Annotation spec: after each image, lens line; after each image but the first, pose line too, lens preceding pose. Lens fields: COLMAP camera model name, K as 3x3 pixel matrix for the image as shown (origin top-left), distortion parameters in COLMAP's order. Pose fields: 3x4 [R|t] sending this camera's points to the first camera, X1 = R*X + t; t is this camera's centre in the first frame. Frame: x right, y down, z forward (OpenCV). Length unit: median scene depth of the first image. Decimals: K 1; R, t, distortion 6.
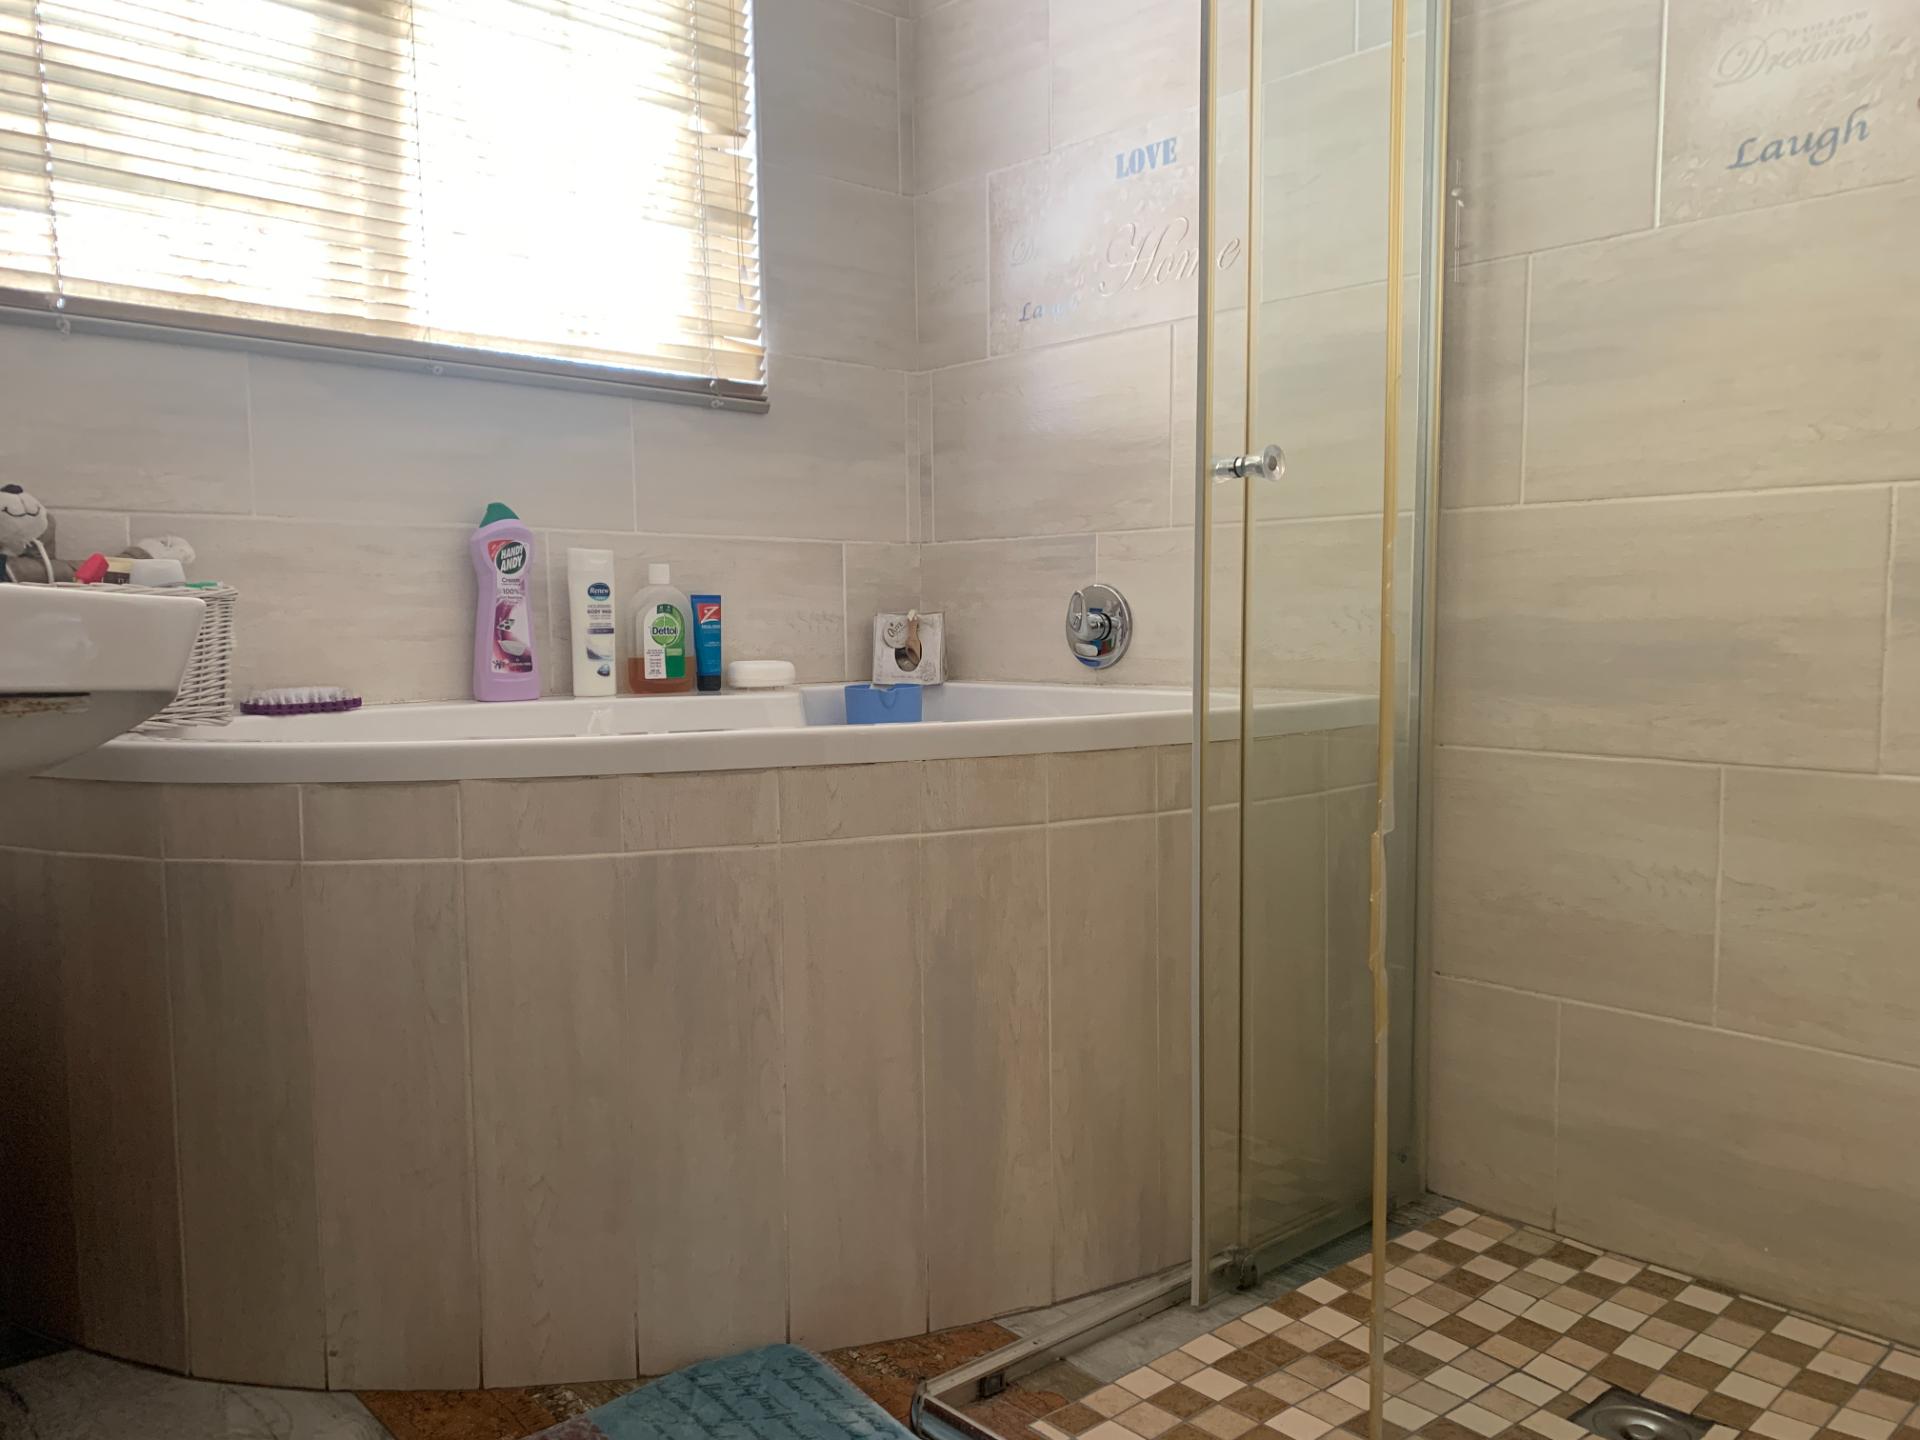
lens RADIAL K [[1475.5, 0, 969.4], [0, 1475.5, 717.2], [0, 0, 1]] dist [0.052952, -0.061503]
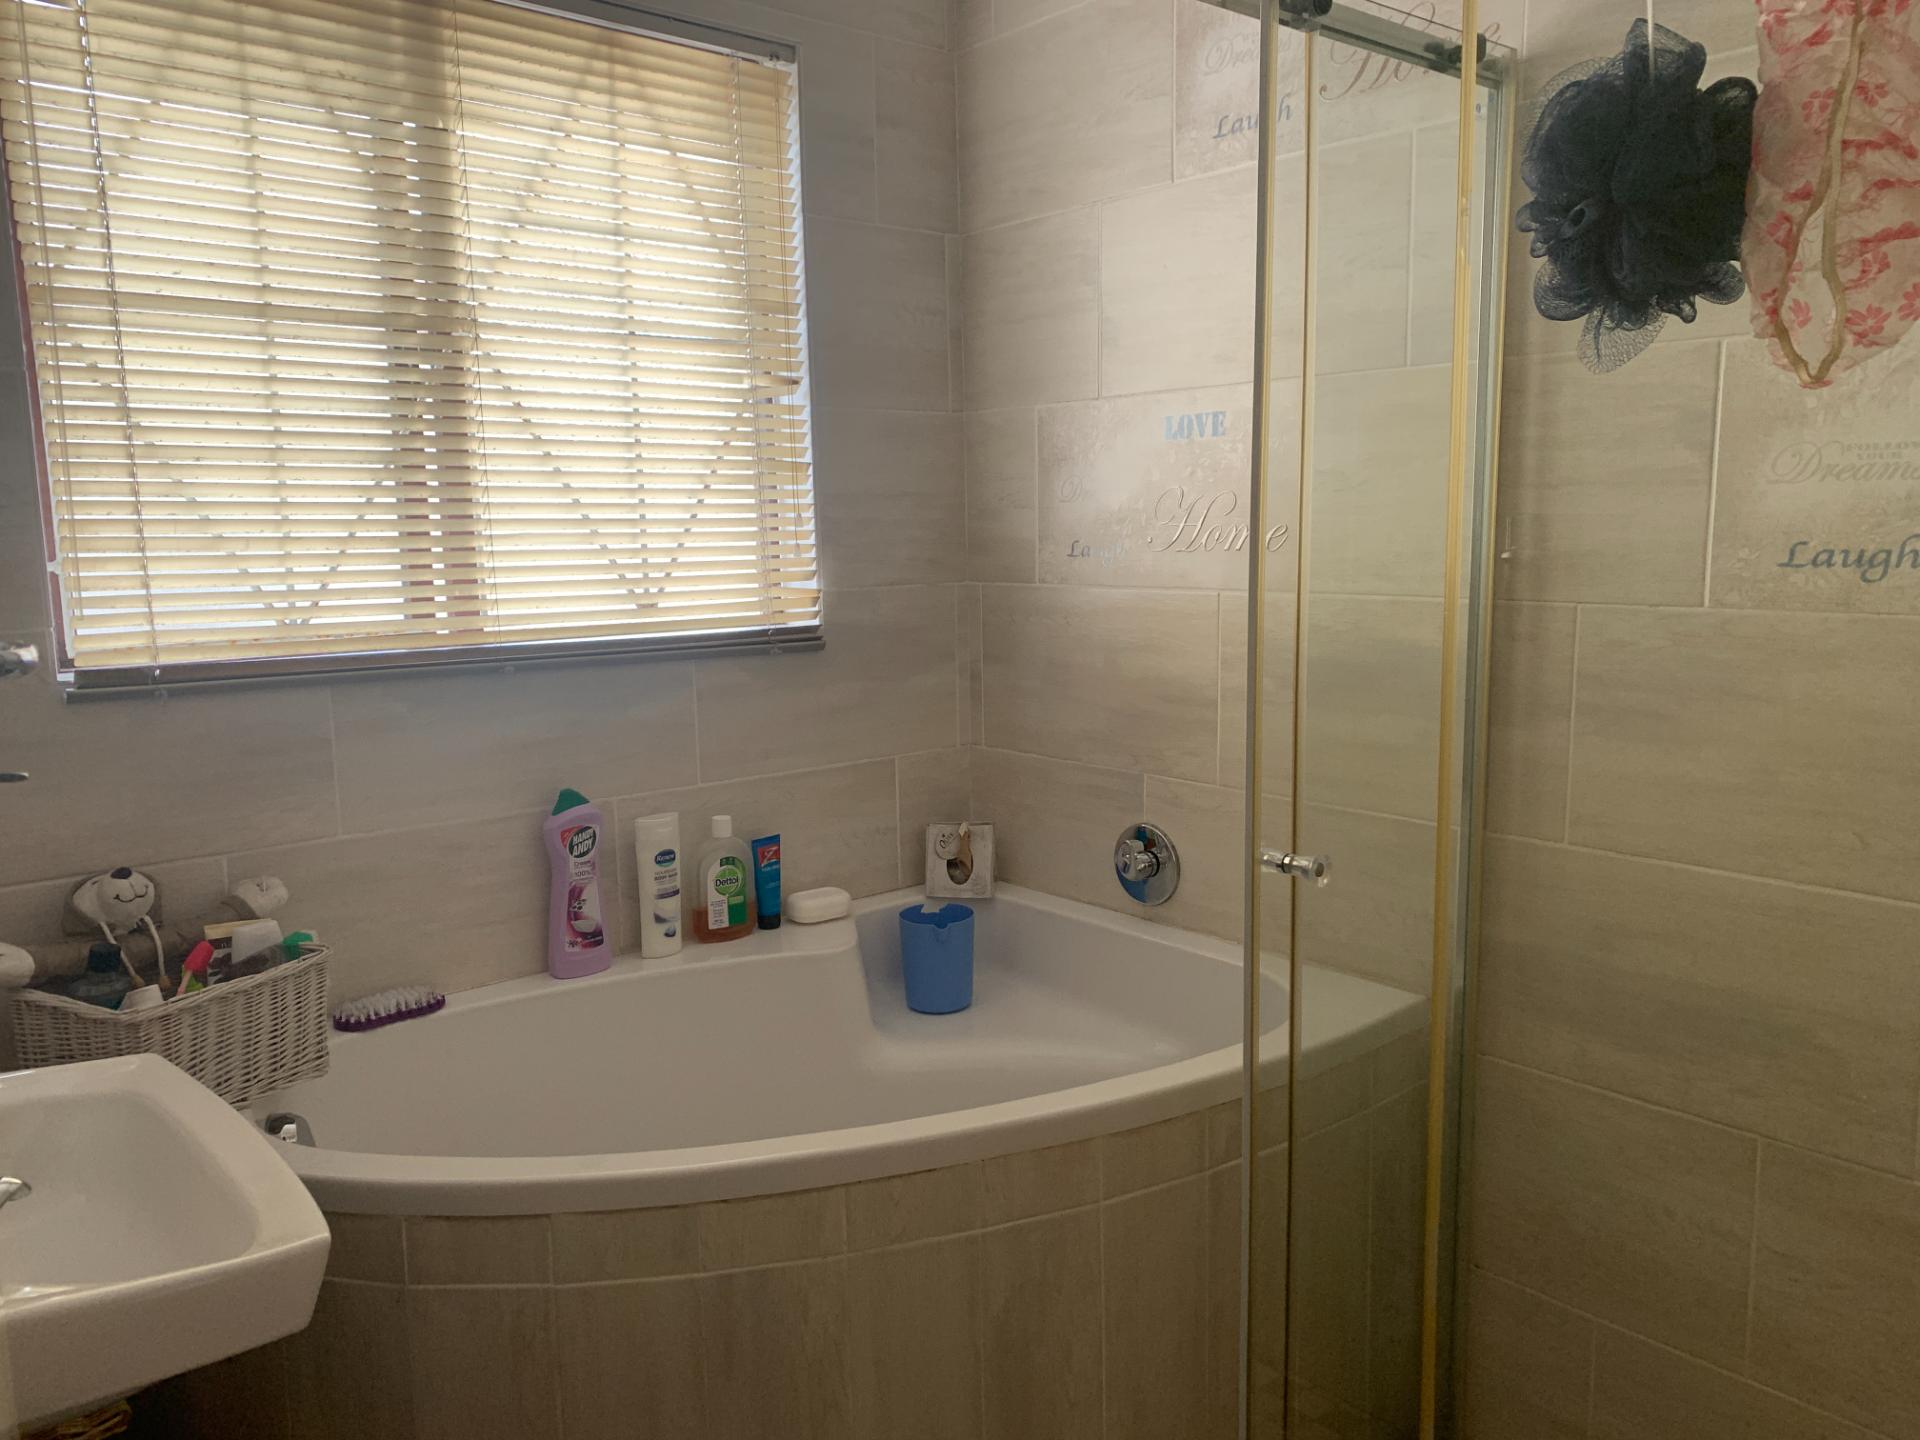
lens RADIAL K [[1475.5, 0, 956.8], [0, 1475.5, 728.6], [0, 0, 1]] dist [0.052952, -0.061503]
pose [[0.999304, -0.004709, -0.037003, -0.007119], [0.006804, 0.998368, 0.056695, -0.251734], [0.036676, -0.056907, 0.997706, -0.023928]]
